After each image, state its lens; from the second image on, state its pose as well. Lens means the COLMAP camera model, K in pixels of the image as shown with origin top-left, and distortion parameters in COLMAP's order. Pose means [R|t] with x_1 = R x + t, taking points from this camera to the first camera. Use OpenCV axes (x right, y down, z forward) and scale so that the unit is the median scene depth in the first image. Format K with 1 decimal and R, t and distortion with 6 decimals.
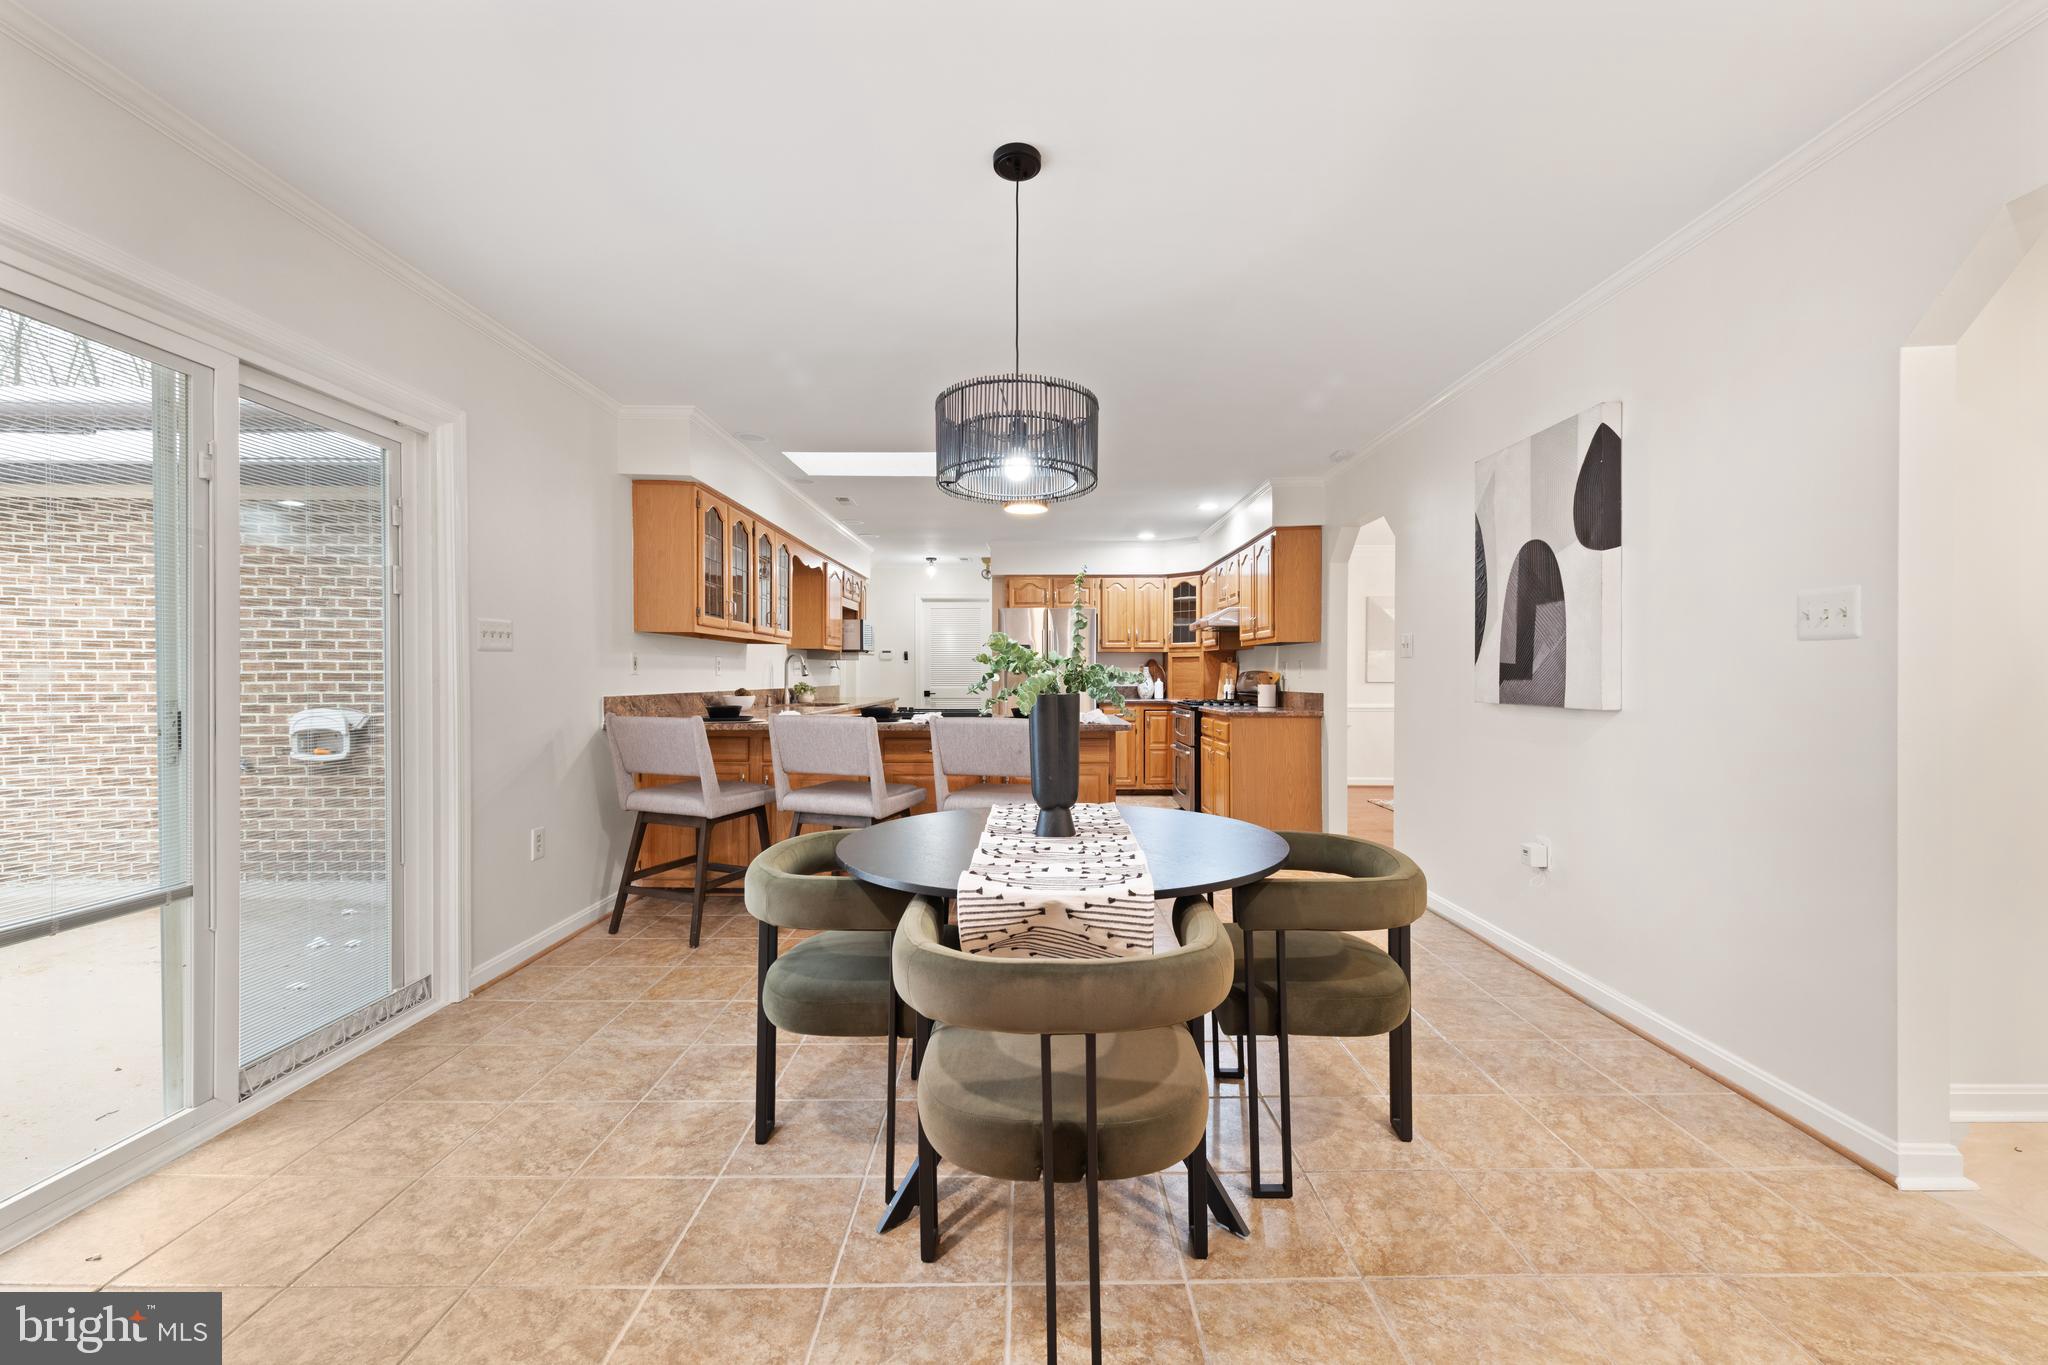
lens RADIAL K [[816.5, 0, 1041.2], [0, 816.5, 685.5], [0, 0, 1]] dist [0.017474, -0.007491]
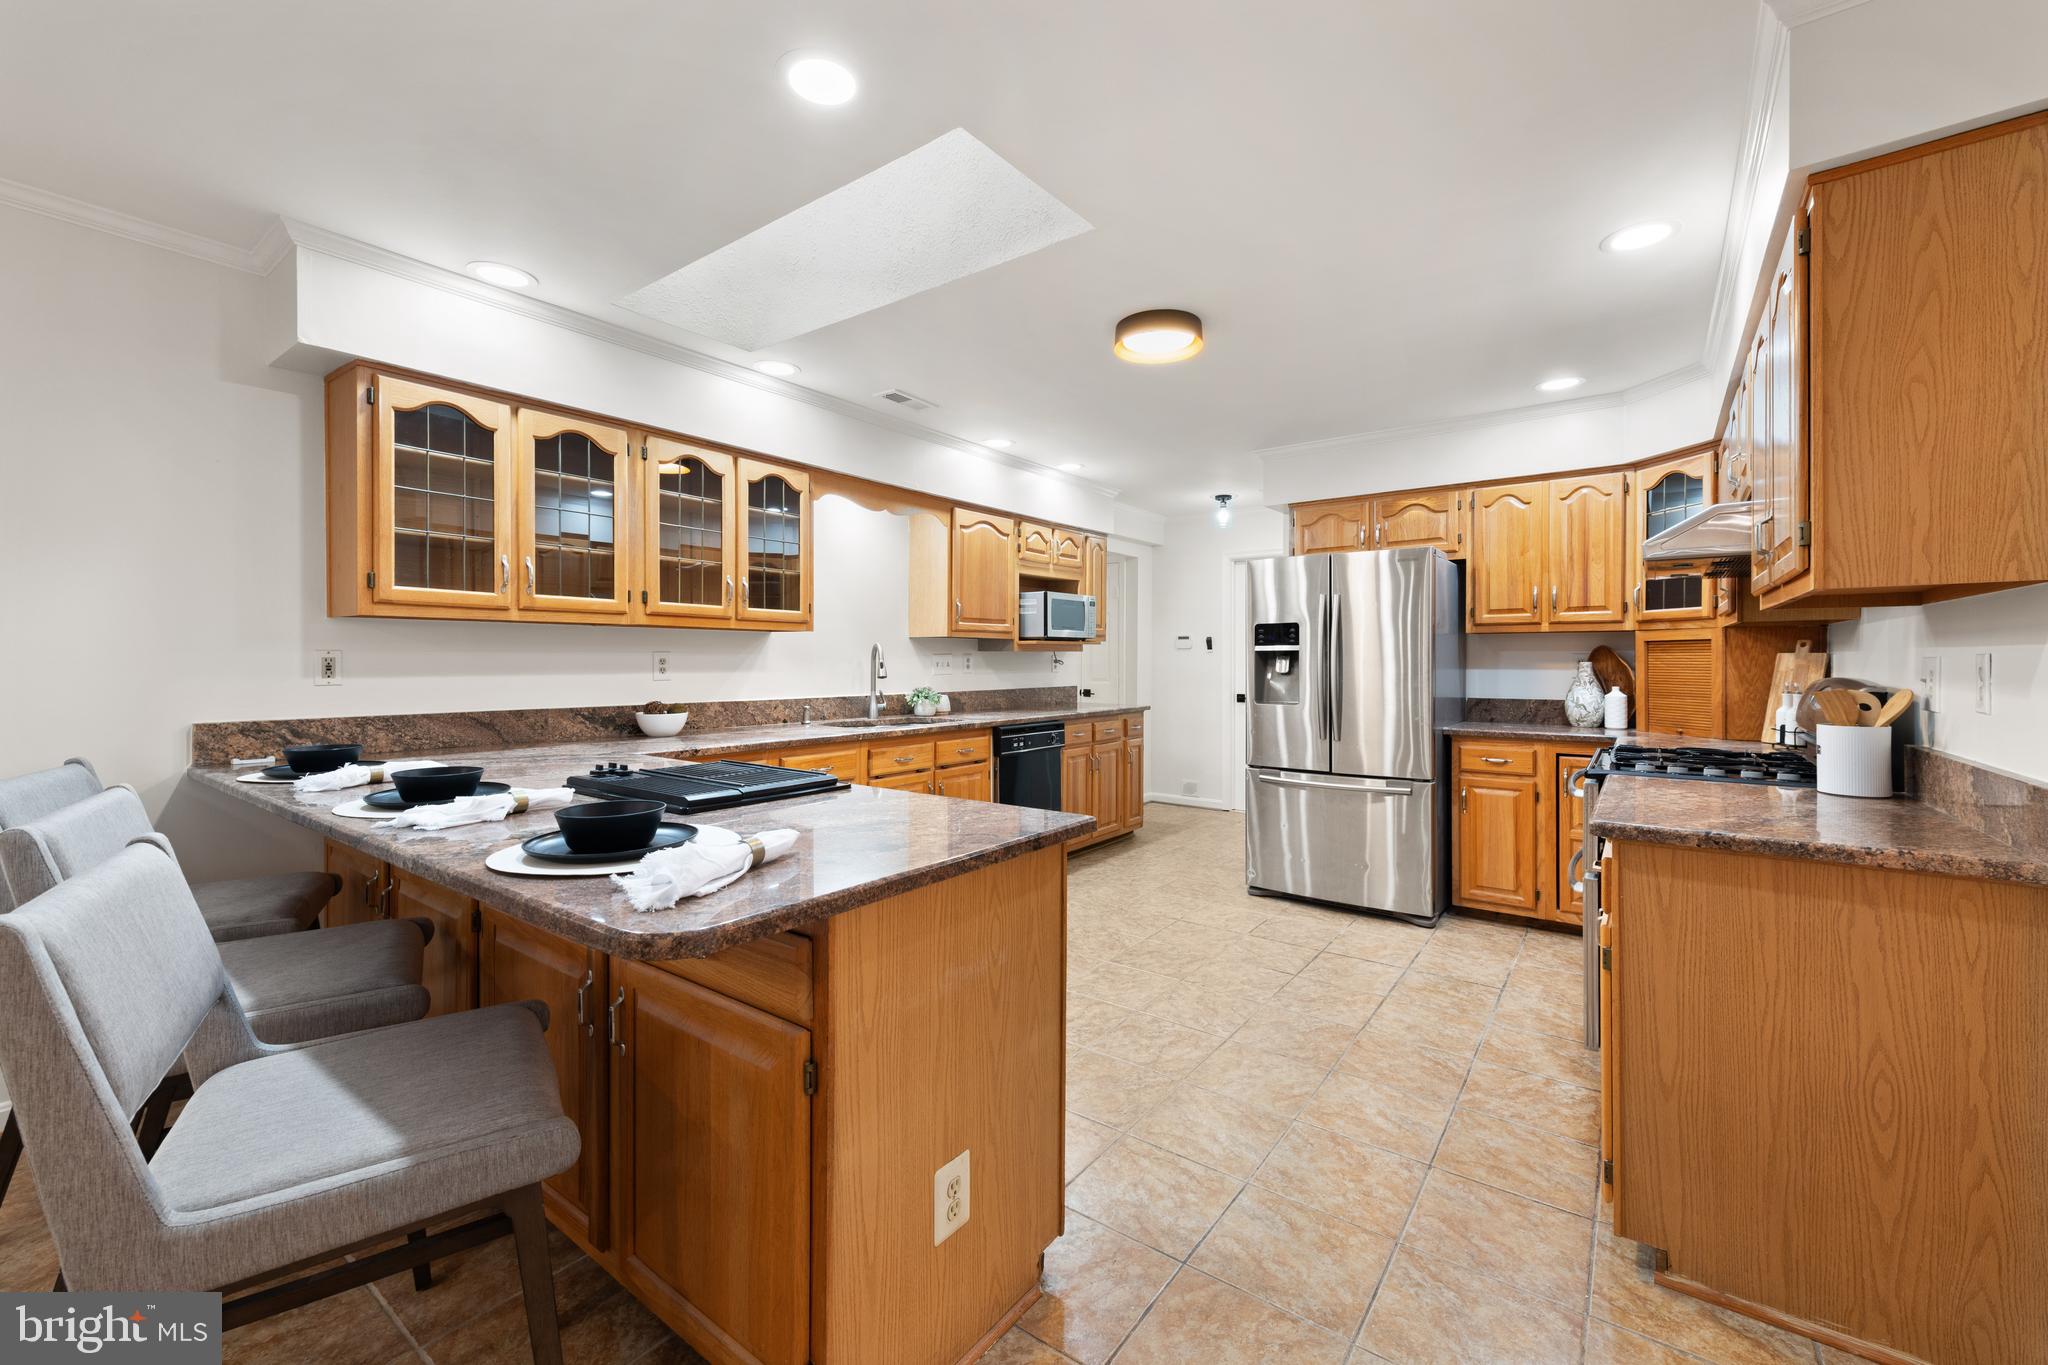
lens RADIAL K [[825.1, 0, 1033.2], [0, 825.1, 662.2], [0, 0, 1]] dist [0.006220, -0.000877]
pose [[0.796560, 0.003368, -0.604550, 0.229461], [-0.009814, 0.999925, -0.007361, -0.022001], [0.604480, 0.011796, 0.796533, 0.574428]]
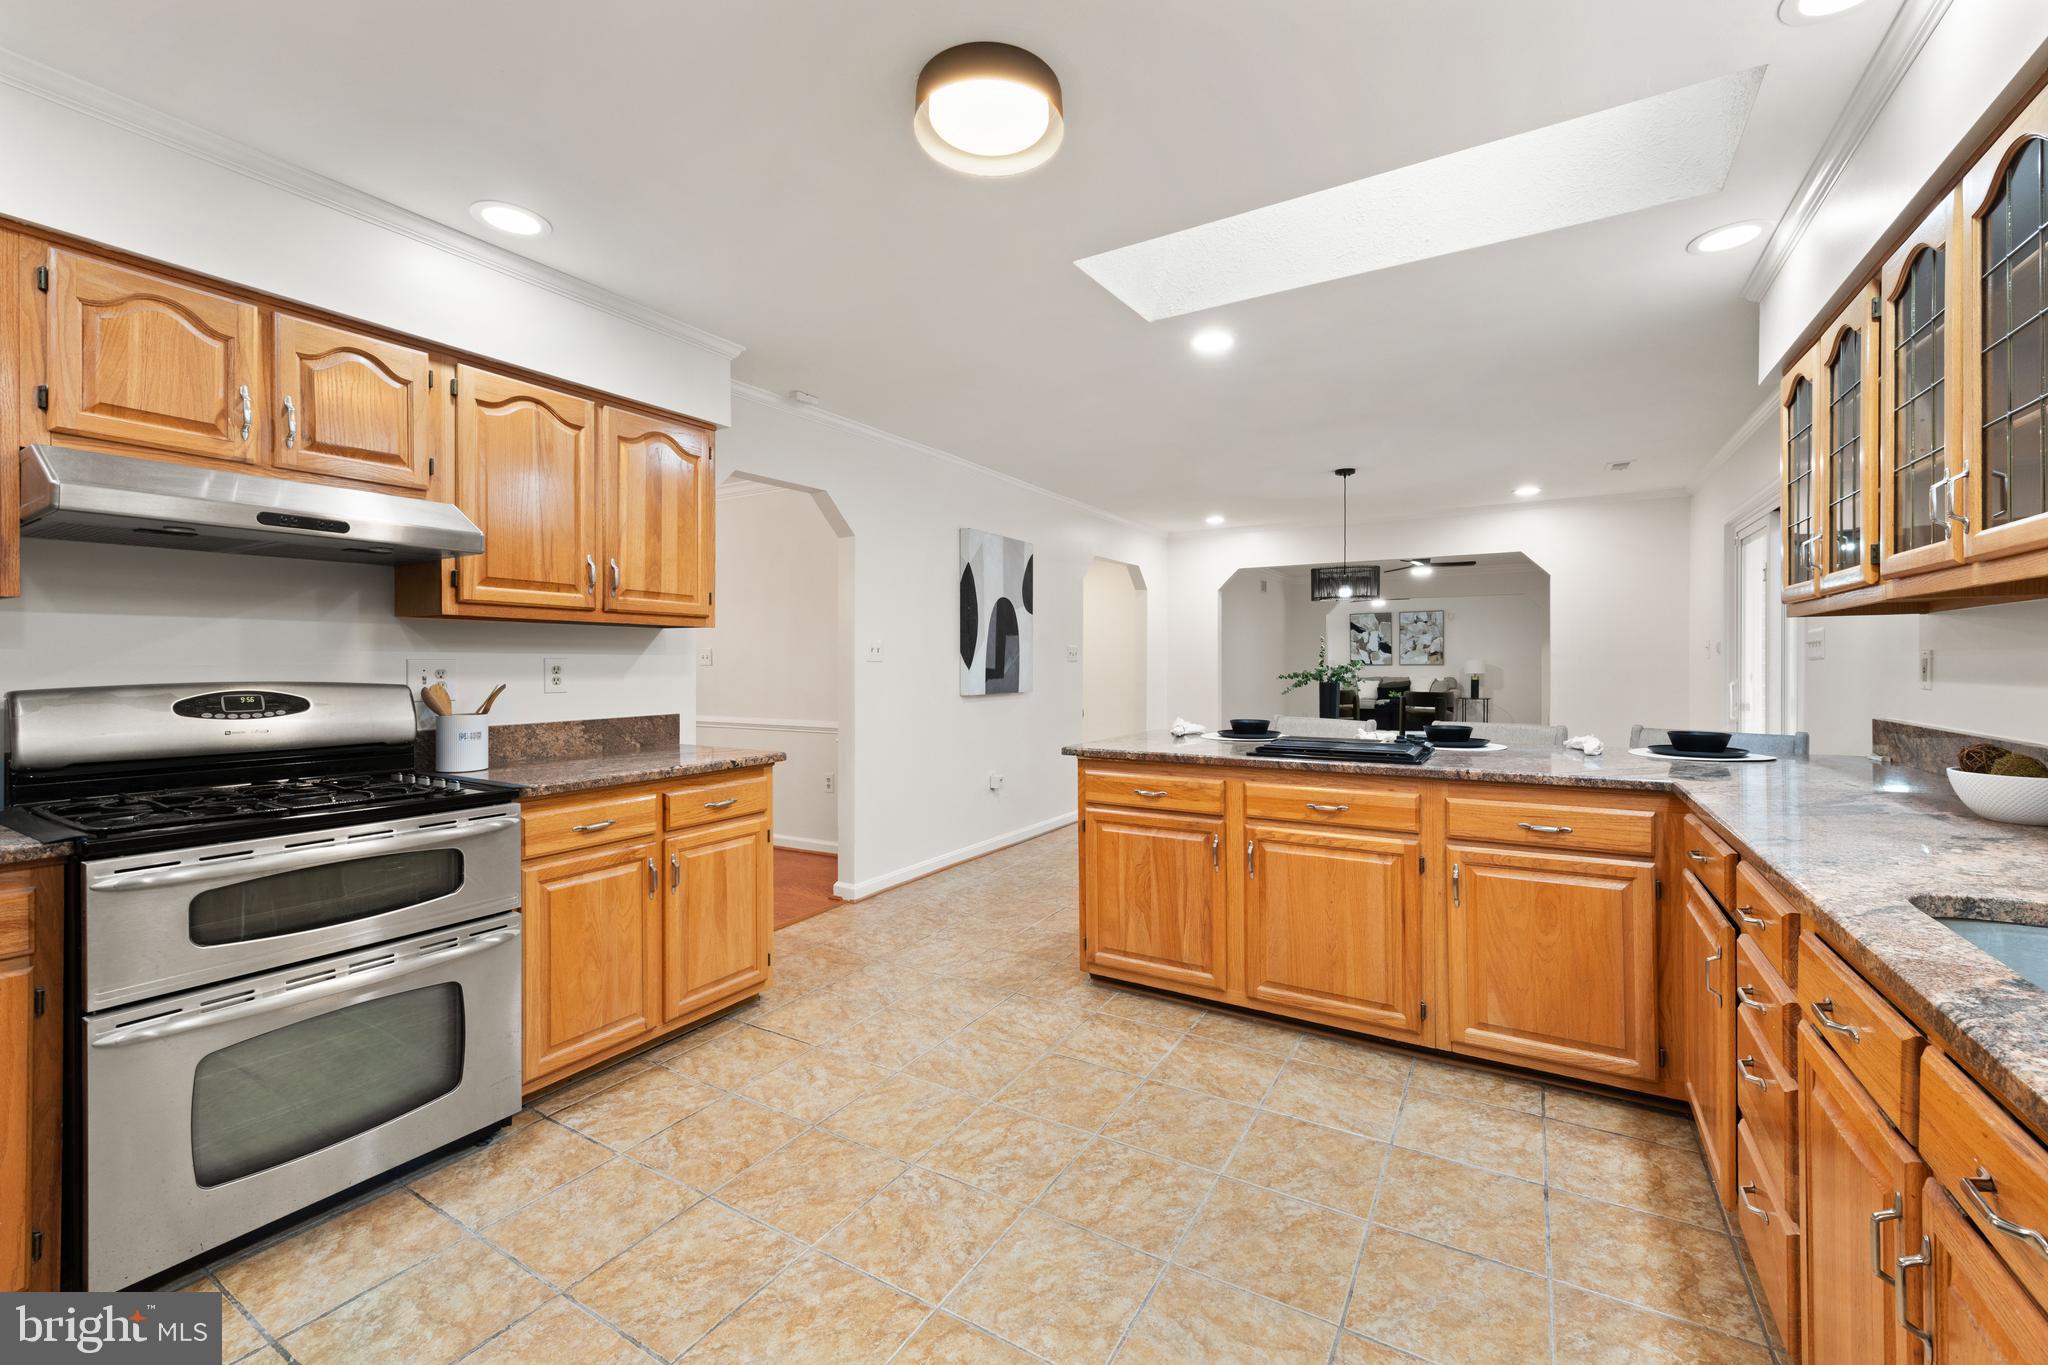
lens RADIAL K [[825.1, 0, 1033.2], [0, 825.1, 662.2], [0, 0, 1]] dist [0.006220, -0.000877]
pose [[-0.850335, 0.002154, 0.526238, -0.191267], [0.009205, 0.999900, 0.010781, -0.031063], [-0.526162, 0.014012, -0.850269, 1.279965]]
